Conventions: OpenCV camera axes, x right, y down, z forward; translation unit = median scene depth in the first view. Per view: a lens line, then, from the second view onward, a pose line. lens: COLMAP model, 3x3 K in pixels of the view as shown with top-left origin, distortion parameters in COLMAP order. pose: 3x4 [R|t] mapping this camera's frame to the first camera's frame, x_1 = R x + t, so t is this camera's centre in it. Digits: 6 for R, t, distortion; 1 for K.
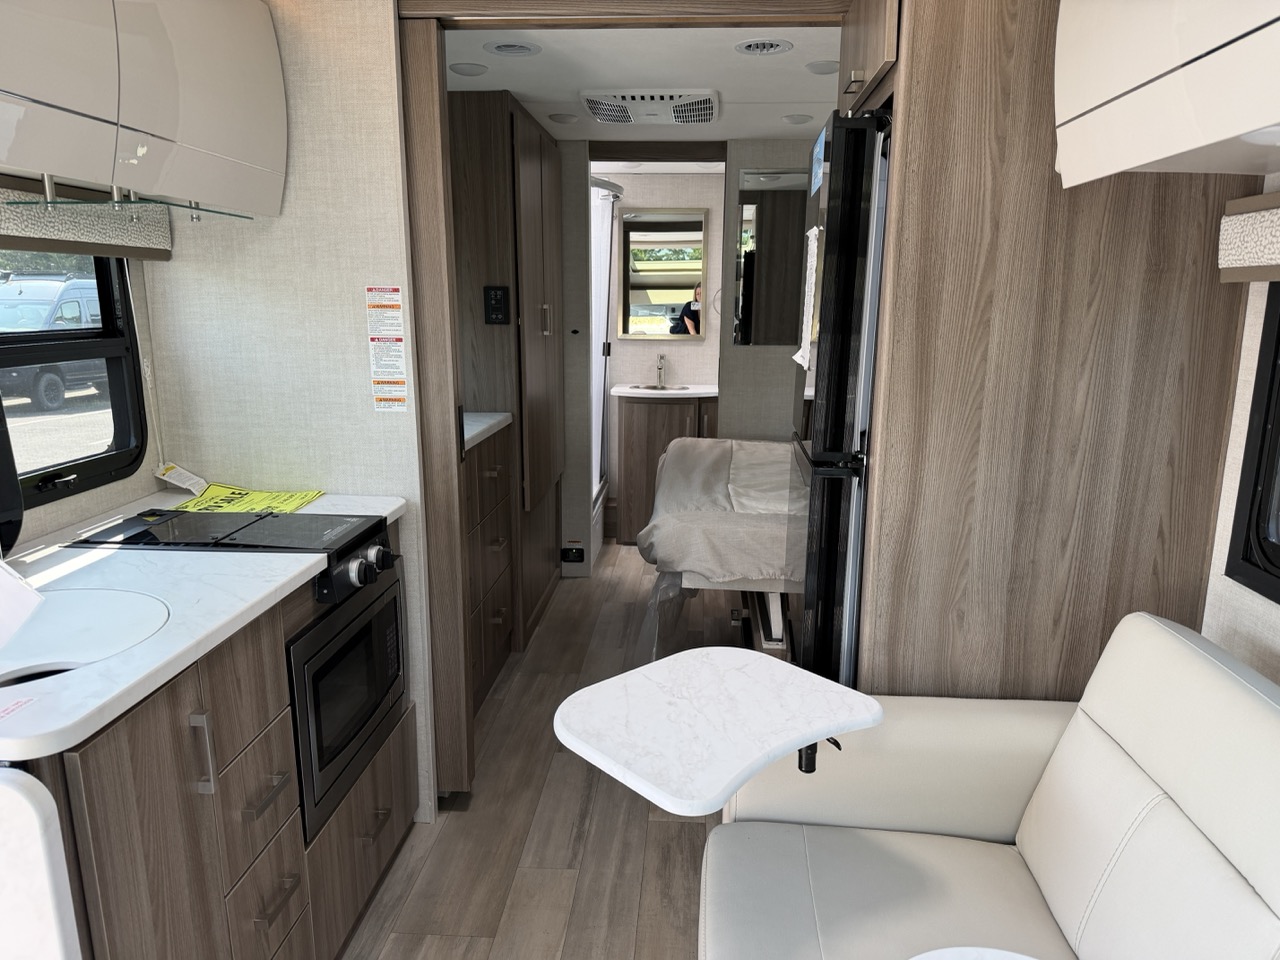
lens RADIAL K [[902.1, 0, 637.0], [0, 902.1, 493.7], [0, 0, 1]] dist [0.088209, -0.146474]
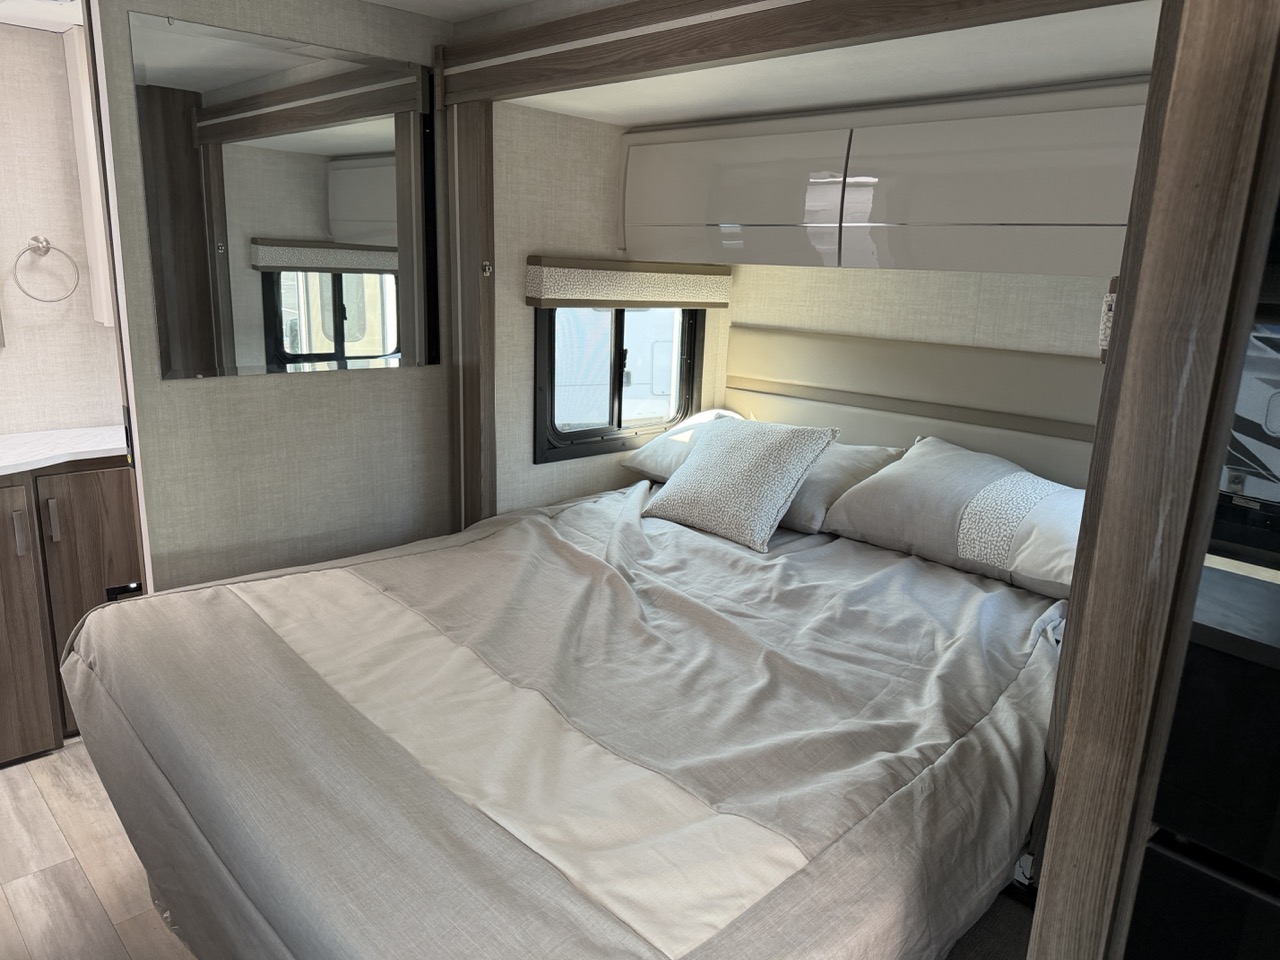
lens RADIAL K [[902.5, 0, 632.7], [0, 902.5, 480.6], [0, 0, 1]] dist [0.102467, -0.166314]
pose [[0.675961, -0.164542, 0.718333, -0.165384], [0.126406, 0.986196, 0.106950, -0.262291], [-0.726015, 0.018508, 0.687429, 0.942546]]
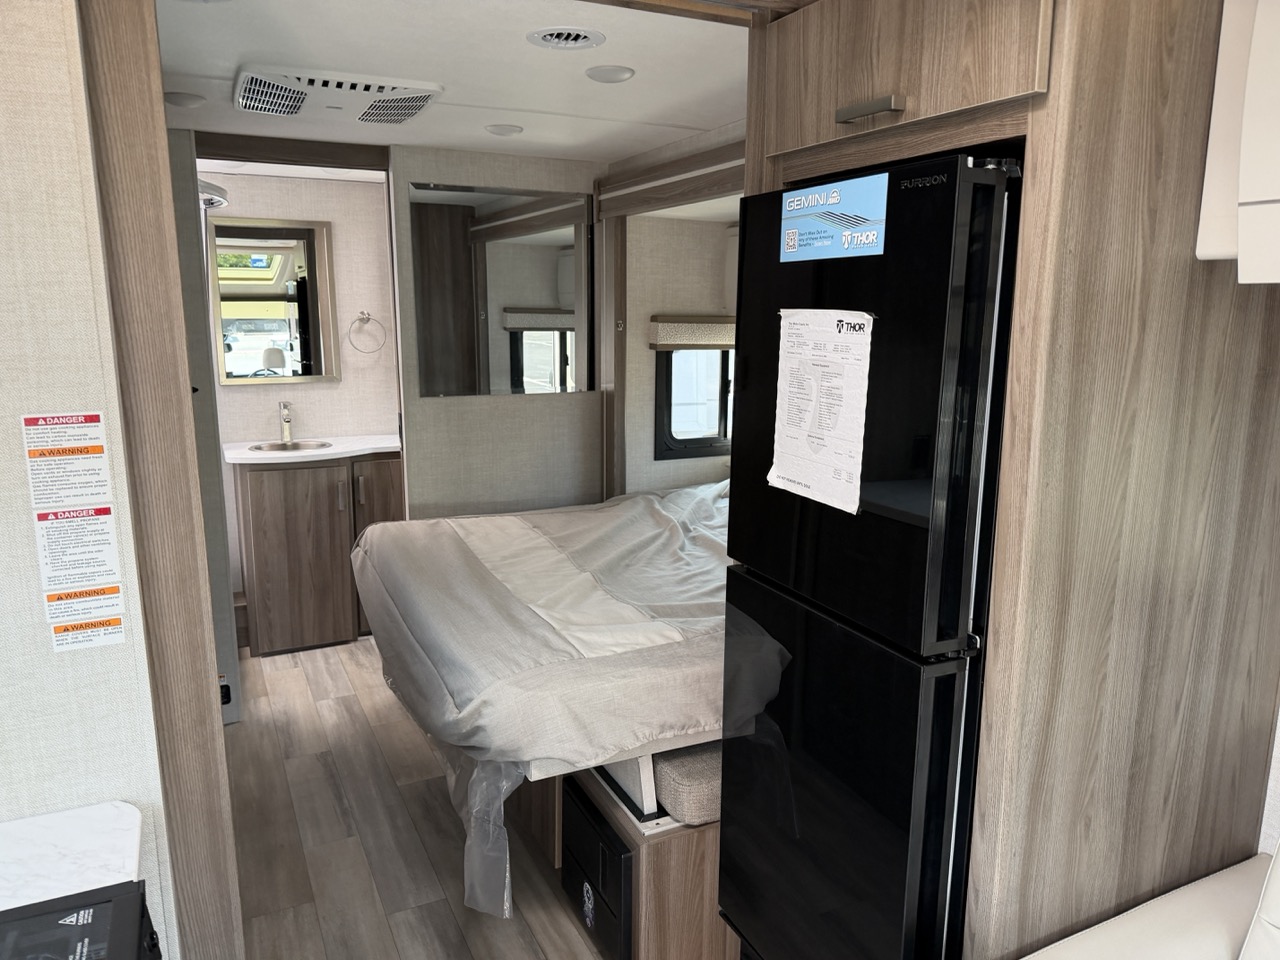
lens RADIAL K [[901.0, 0, 631.4], [0, 901.0, 478.1], [0, 0, 1]] dist [0.105351, -0.145965]
pose [[0.866461, -0.100615, 0.489001, -0.258249], [0.108606, 0.994011, 0.012084, -0.164198], [-0.487289, 0.042639, 0.872199, 0.406084]]
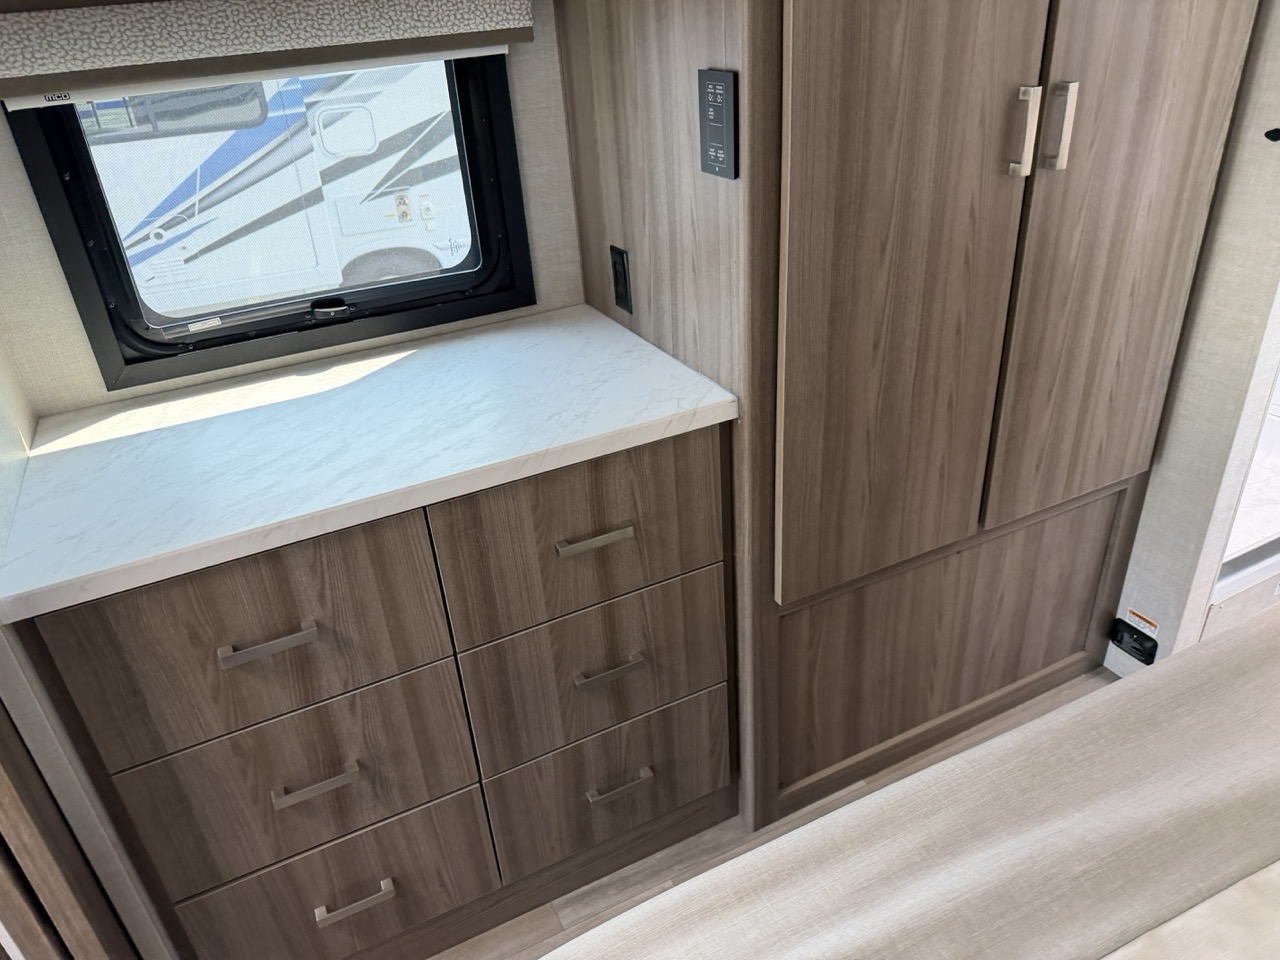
lens RADIAL K [[925.6, 0, 640.1], [0, 925.6, 500.2], [0, 0, 1]] dist [0.001848, -0.008603]
pose [[0.505147, 0.394850, -0.767411, 0.286995], [-0.112280, 0.911712, 0.395188, -0.329844], [0.855698, -0.113463, 0.504882, 1.175611]]
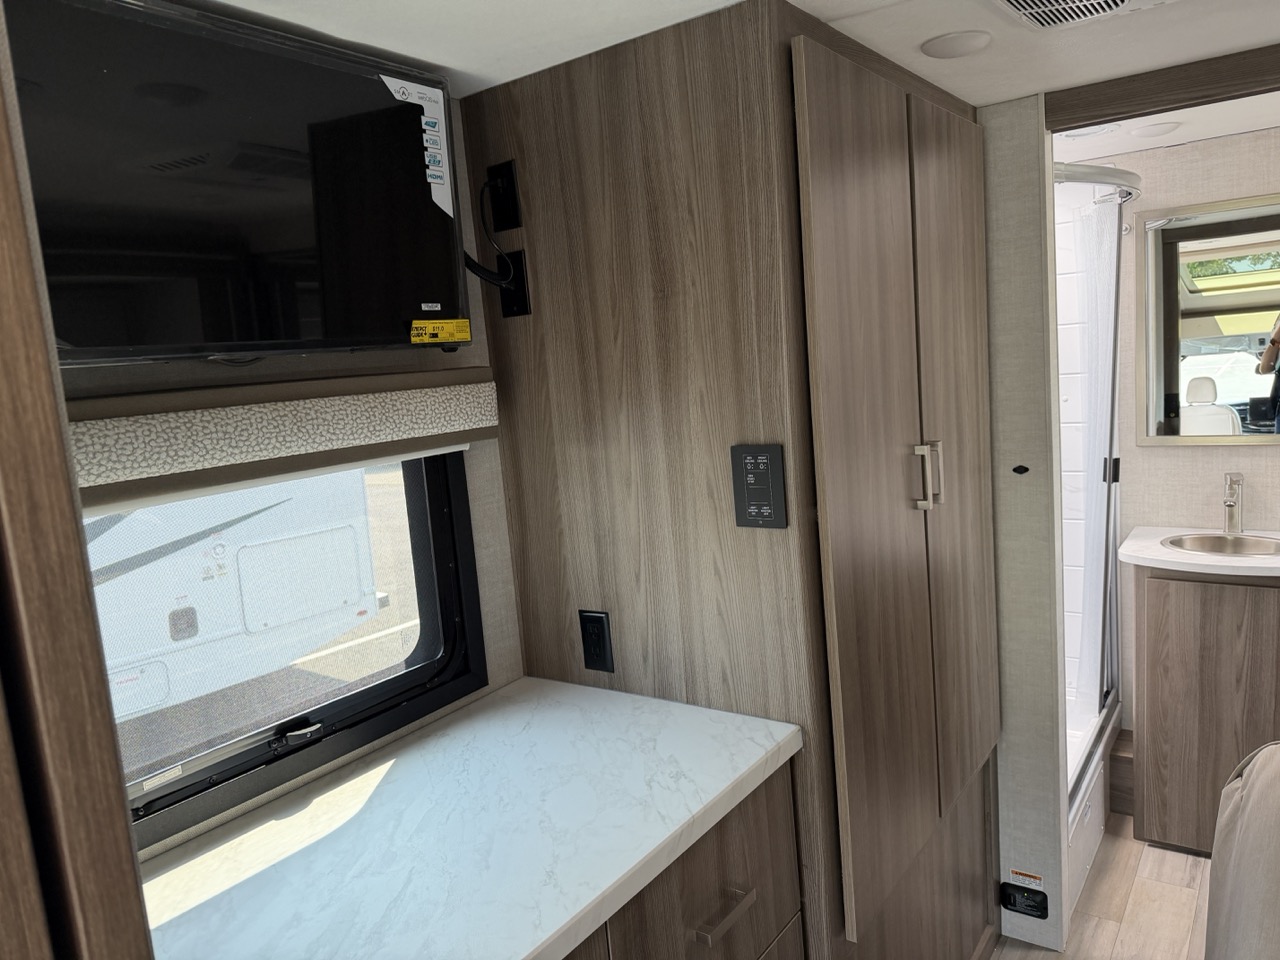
lens RADIAL K [[901.0, 0, 631.4], [0, 901.0, 478.1], [0, 0, 1]] dist [0.105351, -0.145965]
pose [[0.844509, -0.006045, -0.535507, 0.041978], [-0.023645, 0.998540, -0.048562, -0.292003], [0.535019, 0.053673, 0.843134, 0.924830]]
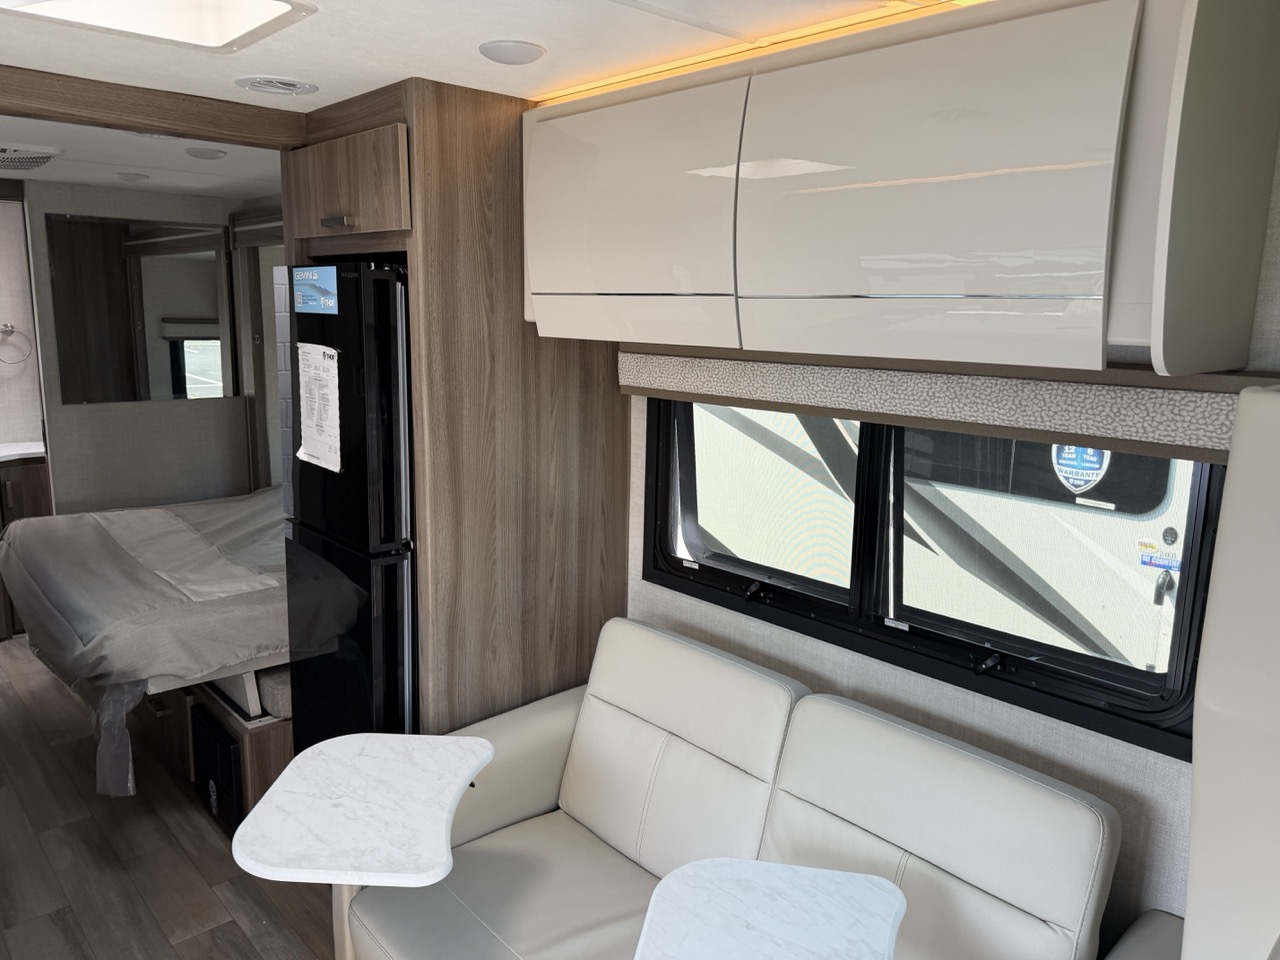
lens RADIAL K [[901.0, 0, 631.4], [0, 901.0, 478.1], [0, 0, 1]] dist [0.105351, -0.145965]
pose [[0.686059, -0.129401, 0.715946, -0.319977], [0.140124, 0.989133, 0.044502, -0.111066], [-0.713924, 0.069790, 0.696736, -0.038677]]
